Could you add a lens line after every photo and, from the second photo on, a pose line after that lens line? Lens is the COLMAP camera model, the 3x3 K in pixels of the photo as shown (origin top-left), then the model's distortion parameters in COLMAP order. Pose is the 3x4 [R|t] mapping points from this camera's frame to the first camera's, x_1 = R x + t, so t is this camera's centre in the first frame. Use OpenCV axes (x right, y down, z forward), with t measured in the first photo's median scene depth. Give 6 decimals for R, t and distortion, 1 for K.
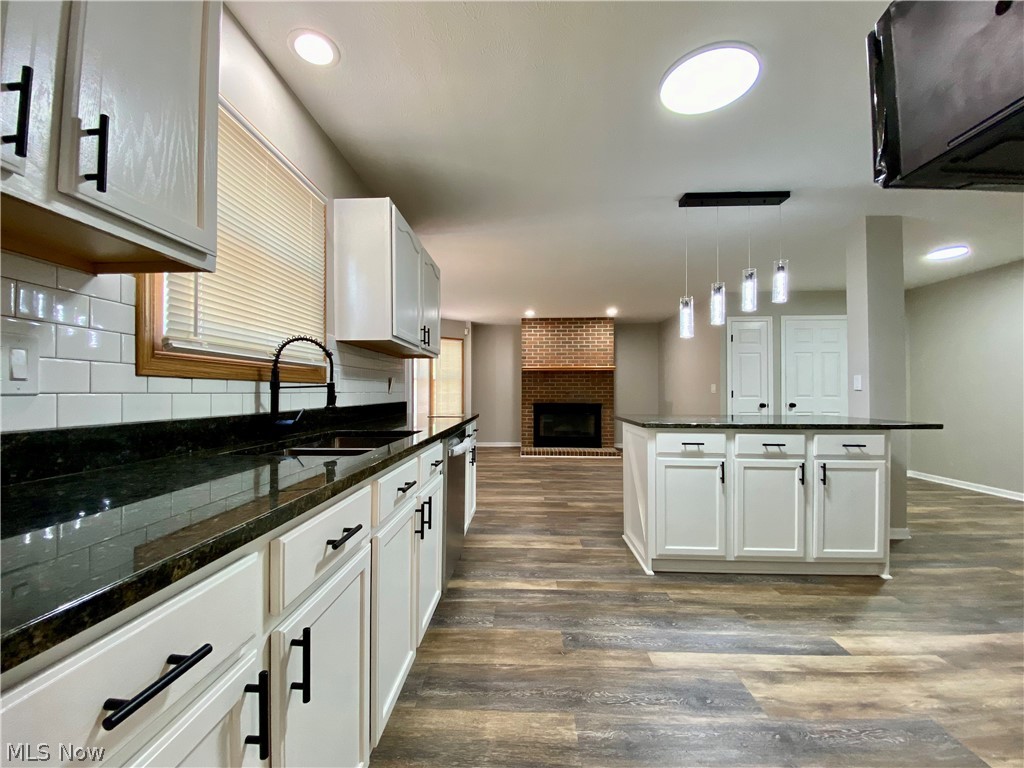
lens RADIAL K [[419.2, 0, 511.6], [0, 419.2, 383.1], [0, 0, 1]] dist [-0.001669, -0.000157]
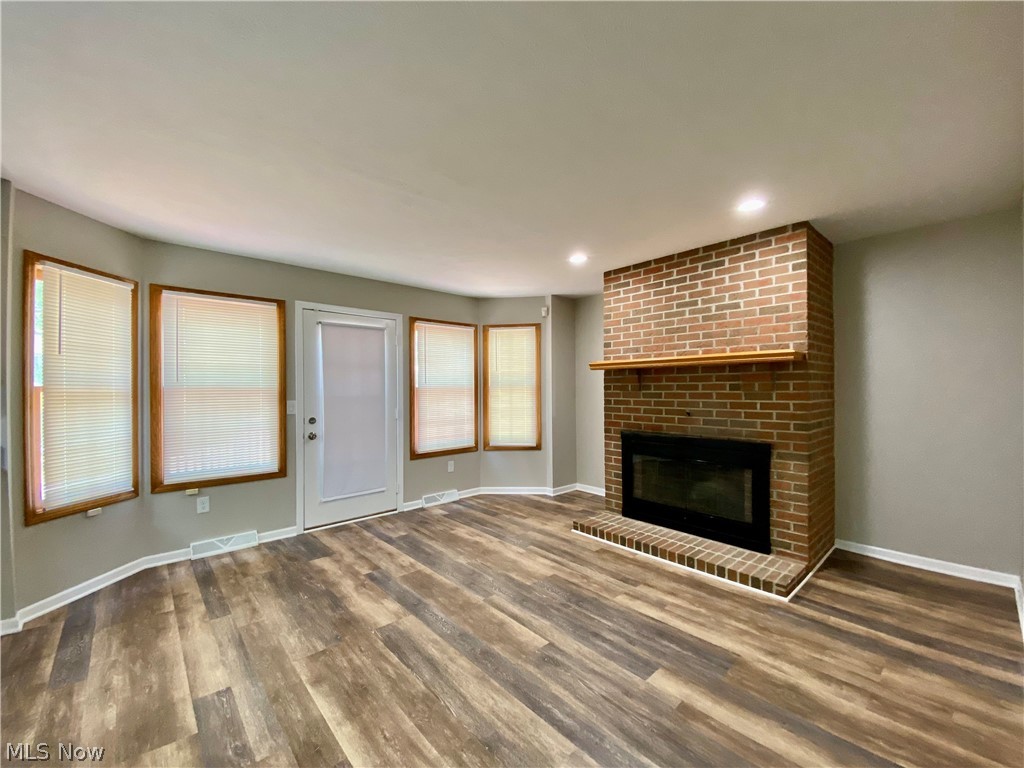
lens RADIAL K [[419.2, 0, 510.2], [0, 419.2, 387.8], [0, 0, 1]] dist [-0.001669, -0.000157]
pose [[0.685927, -0.007000, -0.727637, 0.334099], [0.011098, 0.999938, 0.000843, -0.007575], [0.727586, -0.008654, 0.685962, 0.541396]]
